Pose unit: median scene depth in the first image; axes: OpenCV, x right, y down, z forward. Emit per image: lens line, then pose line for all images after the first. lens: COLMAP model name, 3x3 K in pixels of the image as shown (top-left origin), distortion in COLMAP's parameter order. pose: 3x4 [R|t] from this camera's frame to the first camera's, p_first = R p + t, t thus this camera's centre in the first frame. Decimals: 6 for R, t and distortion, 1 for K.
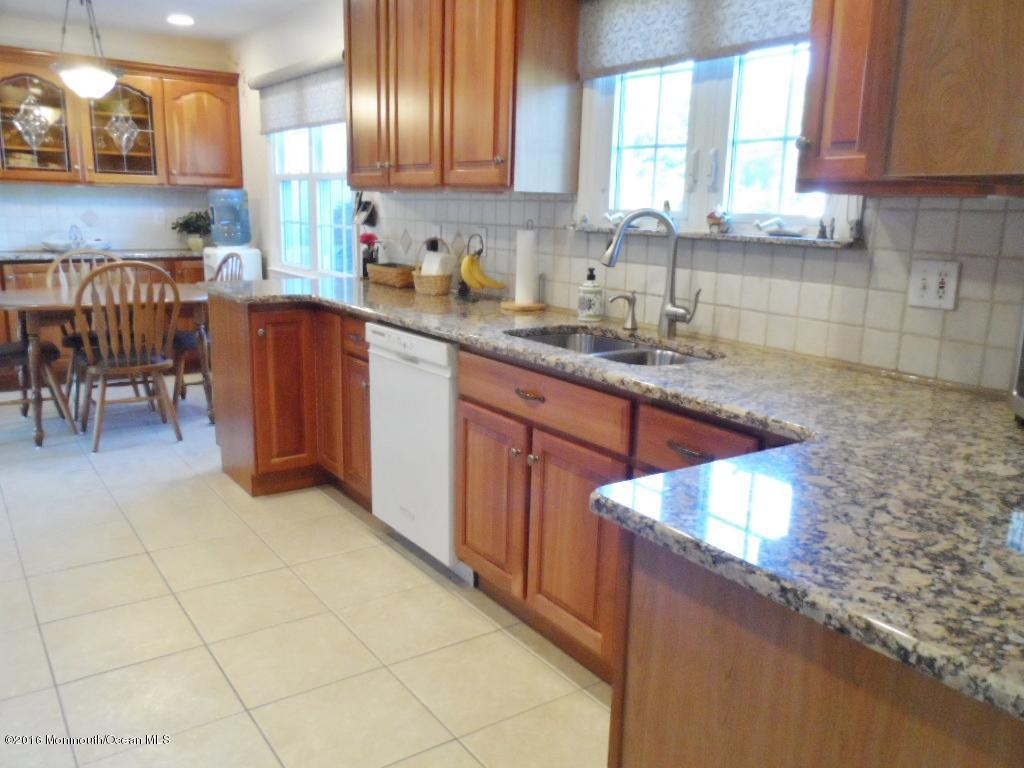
lens RADIAL K [[807.9, 0, 516.8], [0, 807.9, 386.7], [0, 0, 1]] dist [-0.020899, 0.029755]
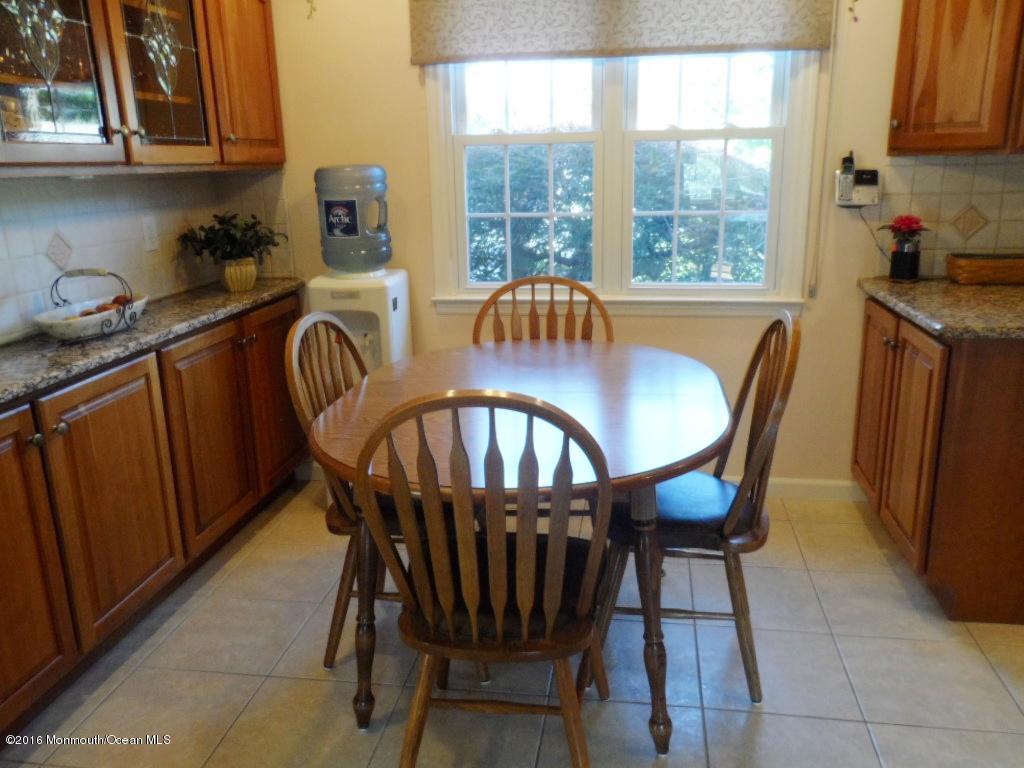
lens RADIAL K [[807.9, 0, 513.5], [0, 807.9, 391.4], [0, 0, 1]] dist [-0.020899, 0.029755]
pose [[0.712782, -0.236843, 0.660187, -0.676961], [0.199824, 0.970826, 0.132542, -0.149874], [-0.672319, 0.037448, 0.739314, 0.537440]]
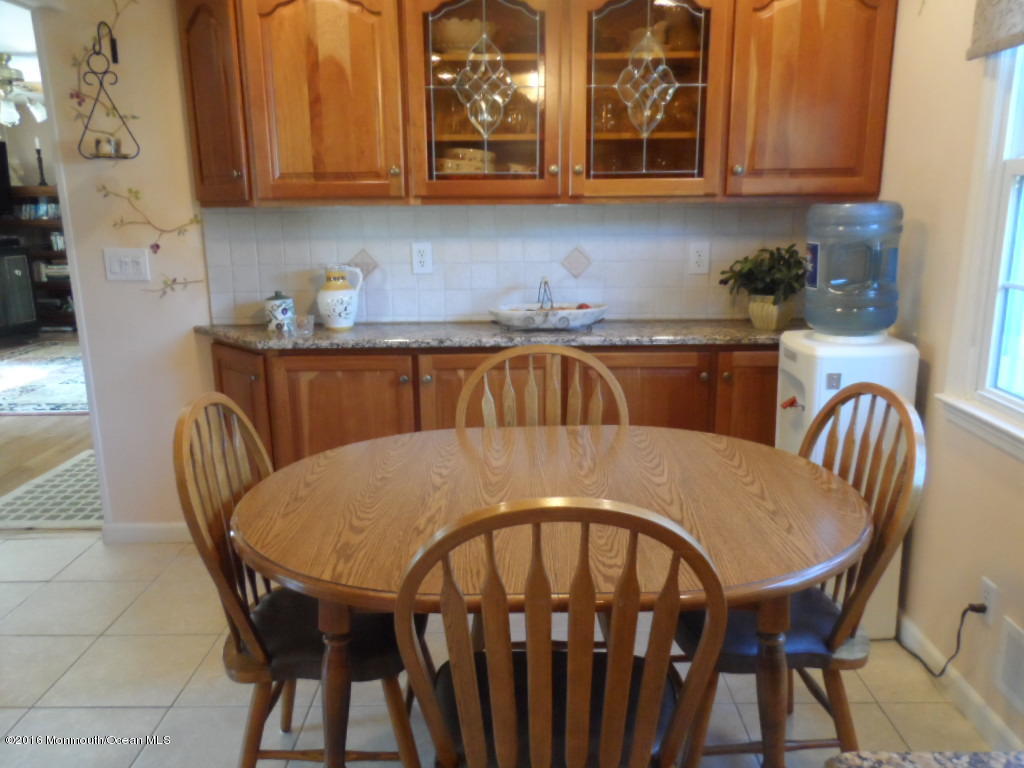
lens RADIAL K [[807.9, 0, 512.6], [0, 807.9, 386.4], [0, 0, 1]] dist [-0.020899, 0.029755]
pose [[0.802261, 0.104017, -0.587842, -0.245454], [-0.103038, 0.994052, 0.035273, -0.145548], [0.588014, 0.032272, 0.808207, 0.555267]]
